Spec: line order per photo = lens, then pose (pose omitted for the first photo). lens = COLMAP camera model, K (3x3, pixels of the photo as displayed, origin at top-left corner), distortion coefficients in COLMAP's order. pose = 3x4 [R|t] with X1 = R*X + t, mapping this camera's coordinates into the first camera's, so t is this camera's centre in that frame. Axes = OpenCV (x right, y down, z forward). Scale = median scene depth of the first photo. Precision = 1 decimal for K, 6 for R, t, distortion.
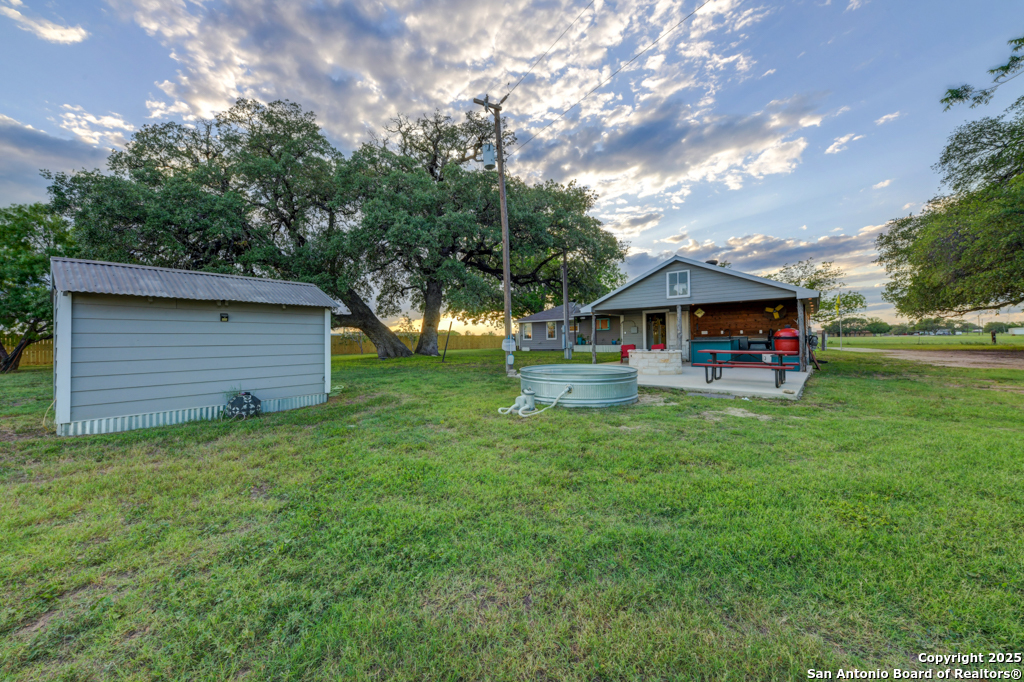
lens RADIAL K [[388.9, 0, 504.8], [0, 388.9, 341.6], [0, 0, 1]] dist [0.007231, -0.000526]
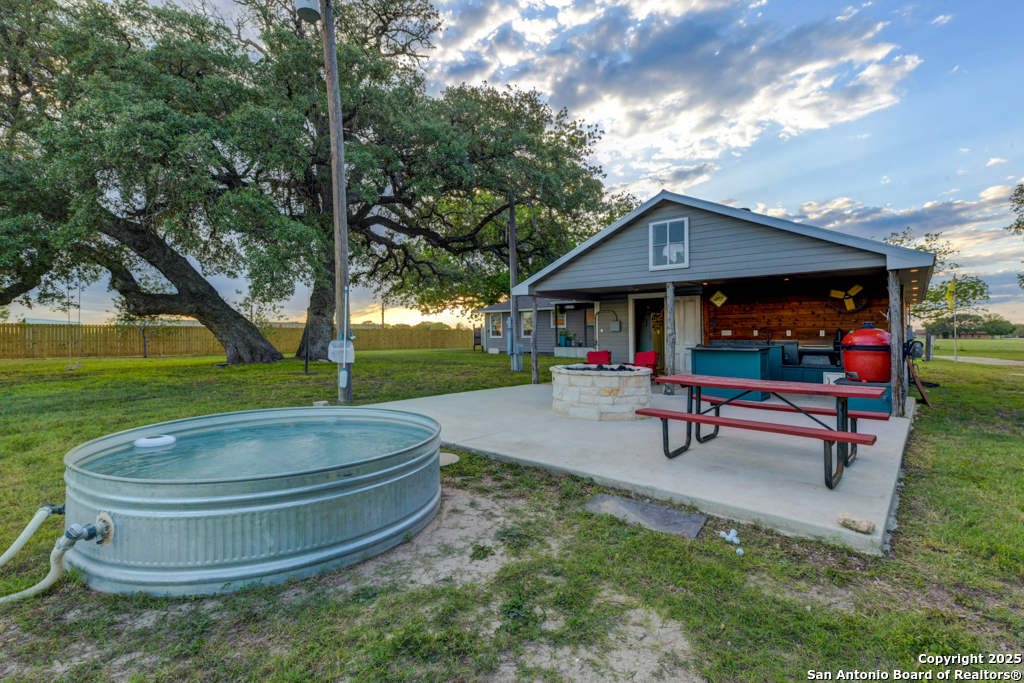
lens RADIAL K [[493.8, 0, 517.5], [0, 493.8, 337.1], [0, 0, 1]] dist [0.022921, -0.000453]
pose [[0.999857, 0.016636, 0.003169, 0.190147], [-0.016635, 0.999862, -0.000272, -0.011150], [-0.003173, 0.000220, 0.999995, 0.251104]]
